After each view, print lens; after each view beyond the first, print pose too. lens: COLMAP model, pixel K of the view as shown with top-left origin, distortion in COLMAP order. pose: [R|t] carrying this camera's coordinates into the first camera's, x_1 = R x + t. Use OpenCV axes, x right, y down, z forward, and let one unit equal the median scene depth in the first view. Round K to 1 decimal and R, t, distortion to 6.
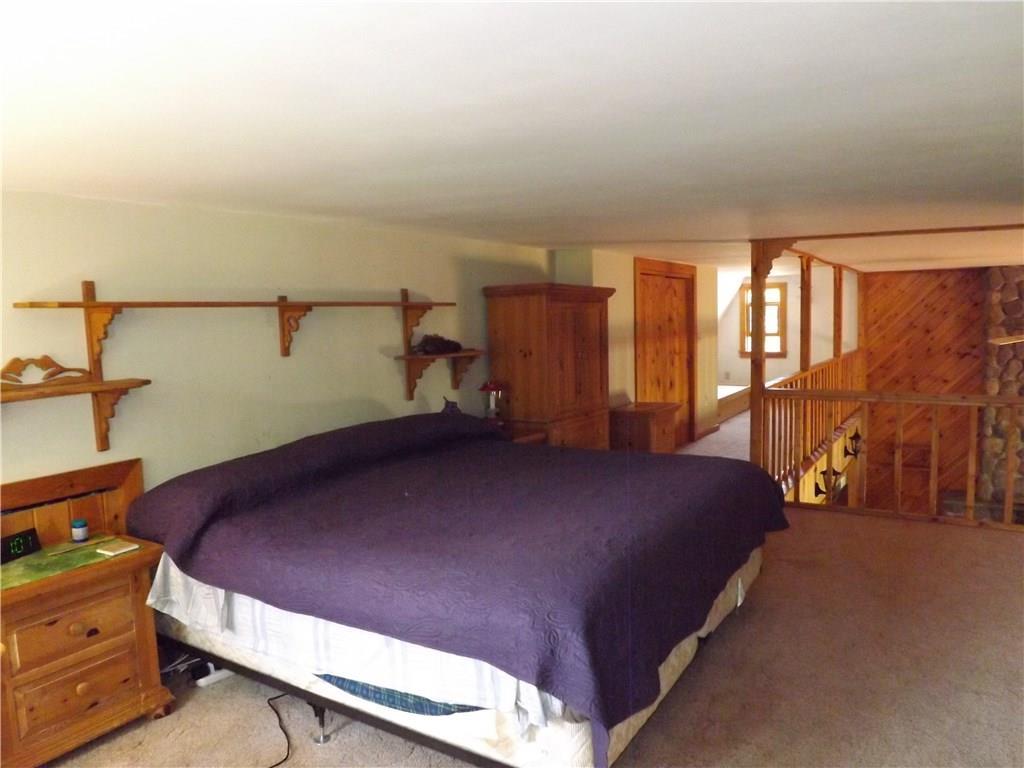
lens RADIAL K [[741.6, 0, 518.7], [0, 741.6, 388.5], [0, 0, 1]] dist [-0.060588, 0.010489]
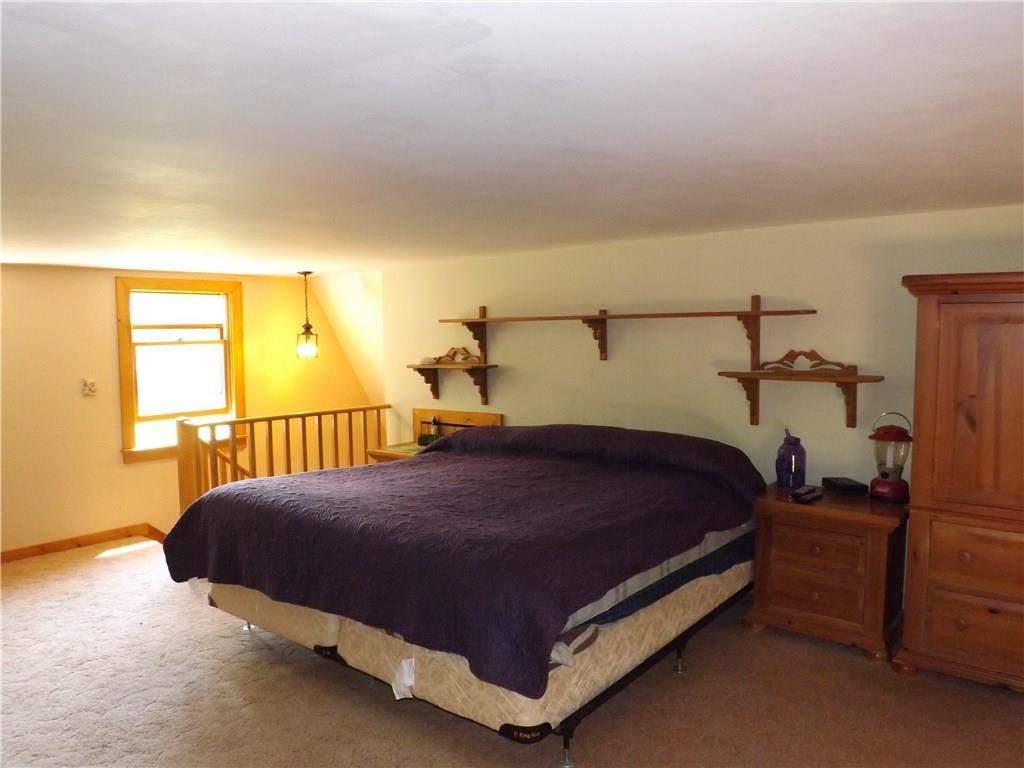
lens RADIAL K [[741.6, 0, 509.7], [0, 741.6, 385.5], [0, 0, 1]] dist [-0.060588, 0.010489]
pose [[-0.136799, 0.104331, -0.985089, 0.759213], [-0.075443, 0.990453, 0.115376, -0.110144], [0.987722, 0.090102, -0.127622, 0.850209]]
